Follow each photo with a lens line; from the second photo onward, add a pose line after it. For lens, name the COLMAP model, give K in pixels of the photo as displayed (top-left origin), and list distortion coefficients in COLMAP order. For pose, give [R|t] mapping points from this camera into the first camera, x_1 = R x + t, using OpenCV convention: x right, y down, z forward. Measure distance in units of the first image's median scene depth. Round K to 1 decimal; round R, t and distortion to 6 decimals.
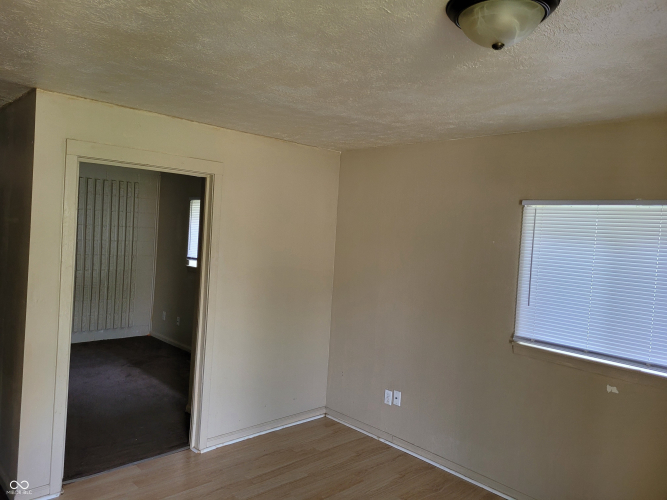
lens RADIAL K [[502.5, 0, 330.6], [0, 502.5, 250.4], [0, 0, 1]] dist [0.036847, -0.014279]
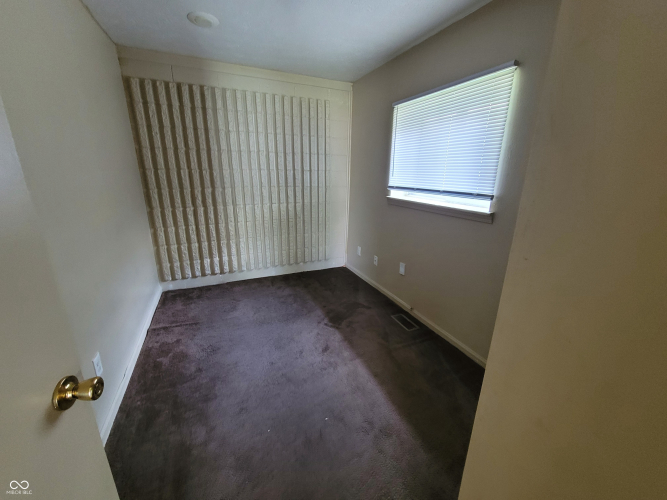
lens RADIAL K [[273.9, 0, 335.7], [0, 273.9, 250.0], [0, 0, 1]] dist [0.008168, 0.000018]
pose [[0.940053, 0.048122, -0.337617, -0.204053], [0.032617, 0.972769, 0.229470, 0.009245], [0.339465, -0.226726, 0.912885, 0.533189]]
